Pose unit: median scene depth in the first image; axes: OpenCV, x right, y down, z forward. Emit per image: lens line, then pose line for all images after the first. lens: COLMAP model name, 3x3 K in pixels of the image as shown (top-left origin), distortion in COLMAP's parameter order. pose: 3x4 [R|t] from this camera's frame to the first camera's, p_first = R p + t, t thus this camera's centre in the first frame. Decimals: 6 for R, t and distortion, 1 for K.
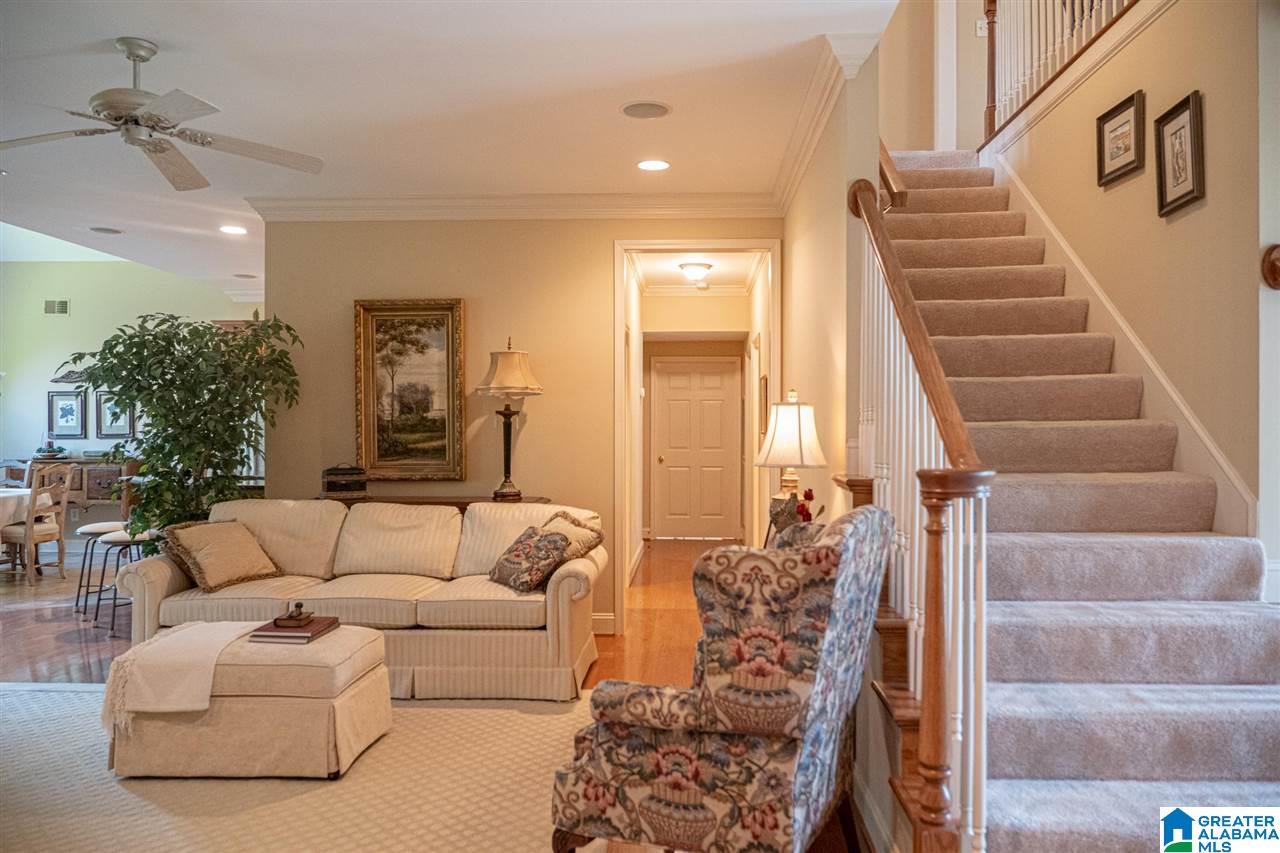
lens RADIAL K [[909.0, 0, 678.1], [0, 909.0, 434.6], [0, 0, 1]] dist [-0.013474, 0.013593]
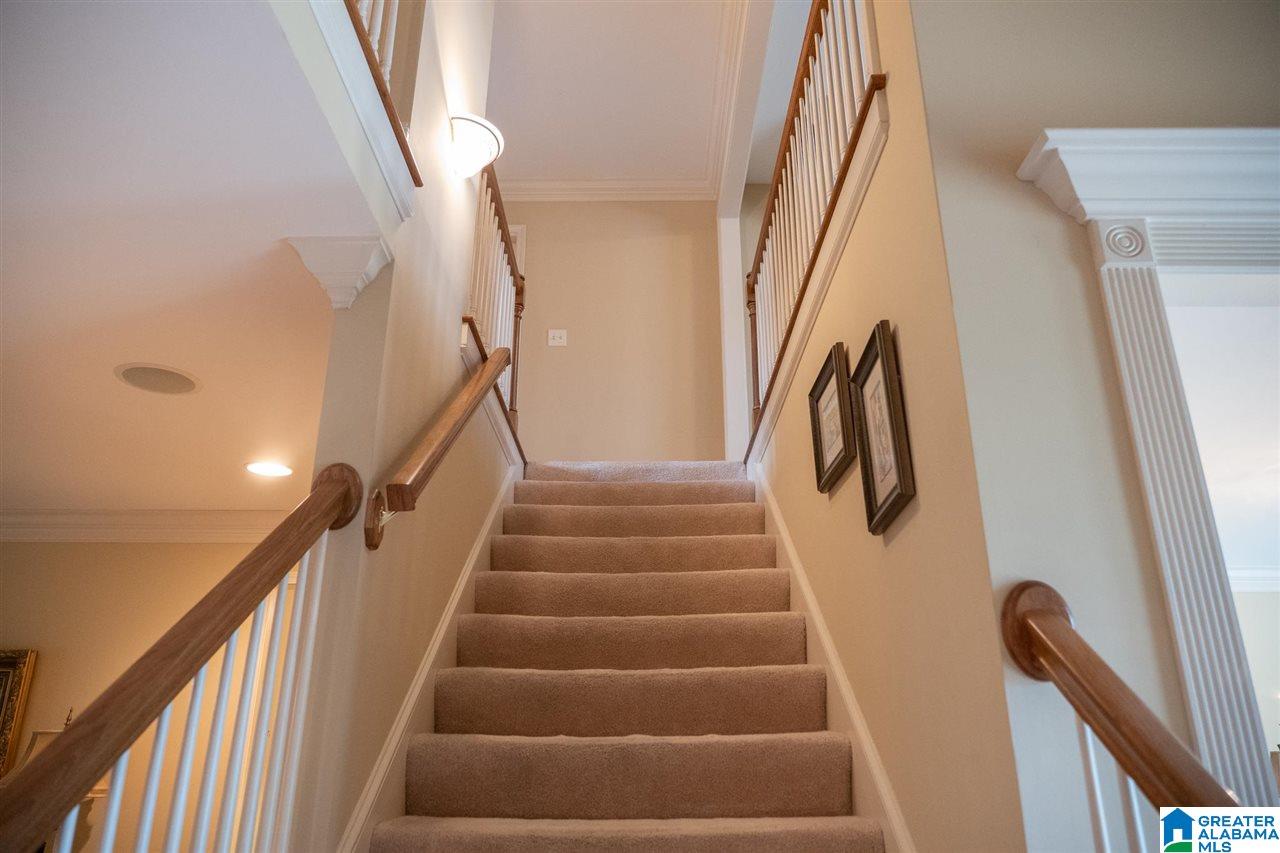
lens RADIAL K [[909.0, 0, 633.9], [0, 909.0, 415.1], [0, 0, 1]] dist [-0.013474, 0.013593]
pose [[0.999732, 0.012493, 0.019499, 0.327979], [-0.004220, 0.926178, -0.377062, -0.081962], [-0.022770, 0.376879, 0.925983, 0.394582]]
